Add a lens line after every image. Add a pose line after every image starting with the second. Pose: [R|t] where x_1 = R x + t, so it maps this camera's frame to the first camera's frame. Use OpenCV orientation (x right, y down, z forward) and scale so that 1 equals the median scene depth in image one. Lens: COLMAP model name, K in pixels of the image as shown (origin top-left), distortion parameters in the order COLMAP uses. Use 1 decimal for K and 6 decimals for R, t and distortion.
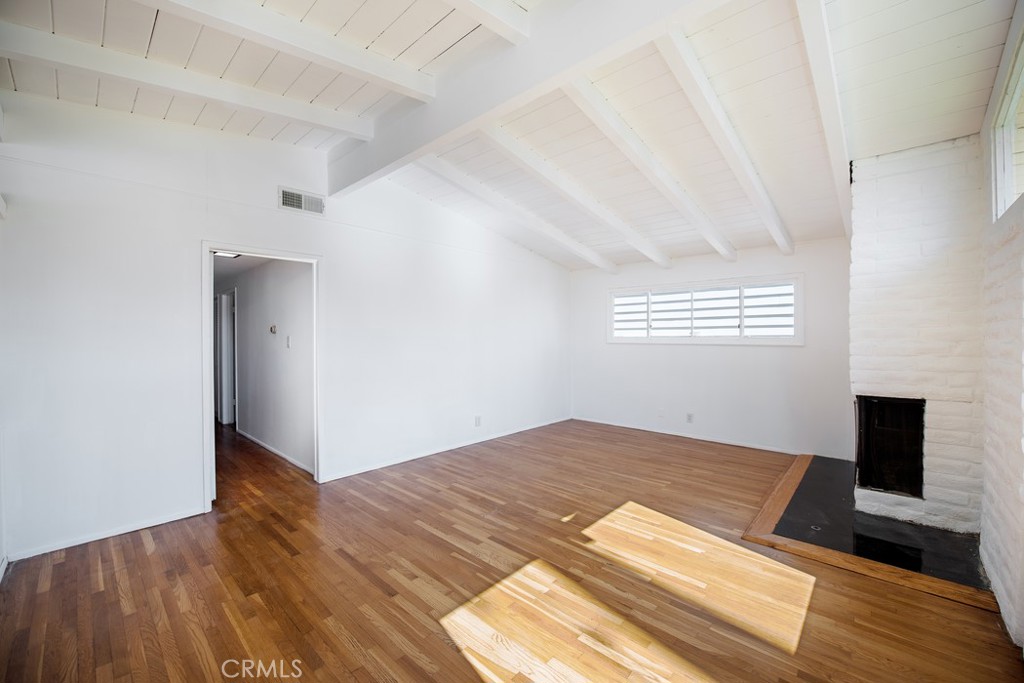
lens RADIAL K [[405.8, 0, 518.2], [0, 405.8, 338.0], [0, 0, 1]] dist [-0.015411, -0.001050]
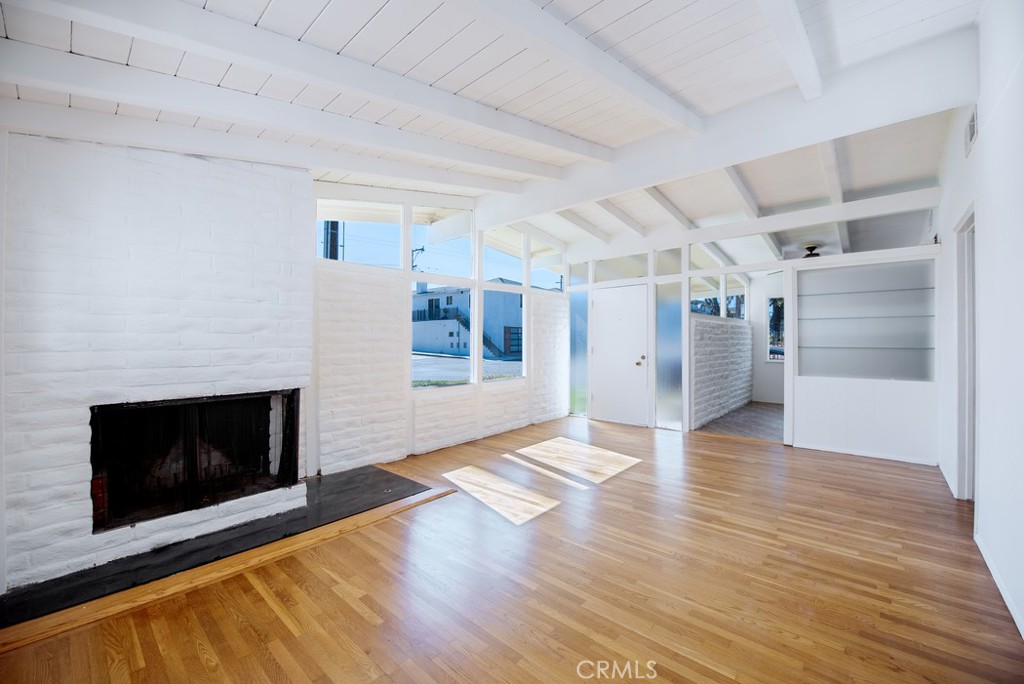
lens RADIAL K [[405.8, 0, 516.3], [0, 405.8, 341.9], [0, 0, 1]] dist [-0.015411, -0.001050]
pose [[-0.999971, 0.007255, -0.002427, 0.342732], [0.007238, 0.999952, 0.006673, 0.027699], [0.002476, 0.006655, -0.999975, 2.052854]]
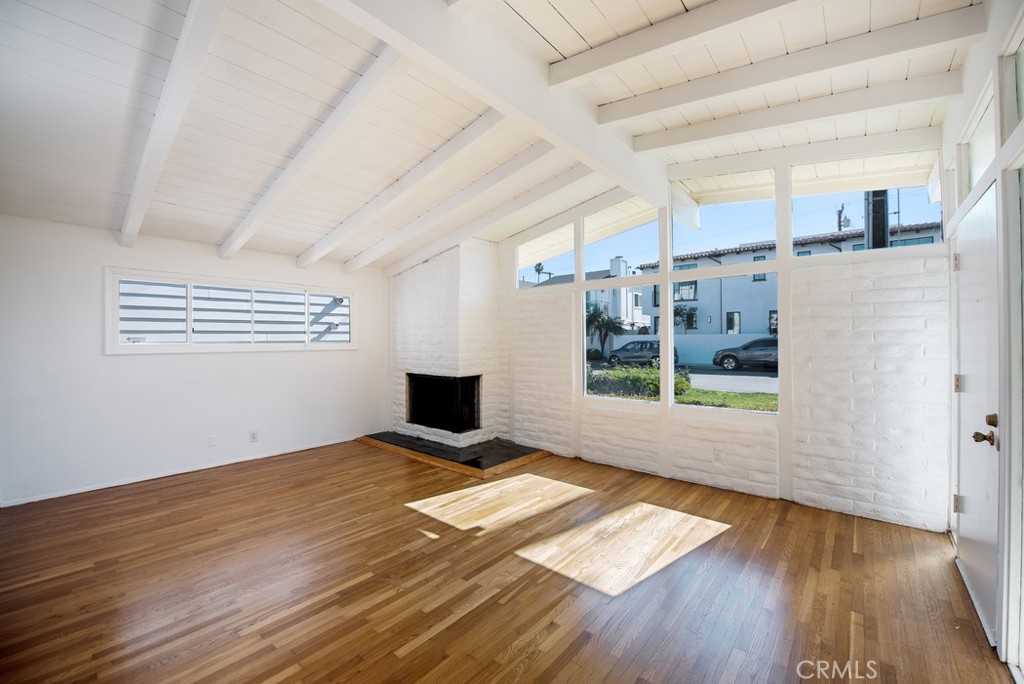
lens RADIAL K [[405.8, 0, 521.3], [0, 405.8, 339.1], [0, 0, 1]] dist [-0.015411, -0.001050]
pose [[-0.032030, 0.001897, 0.999485, -0.838130], [0.010717, 0.999941, -0.001555, -0.007549], [-0.999429, 0.010662, -0.032048, 0.822632]]
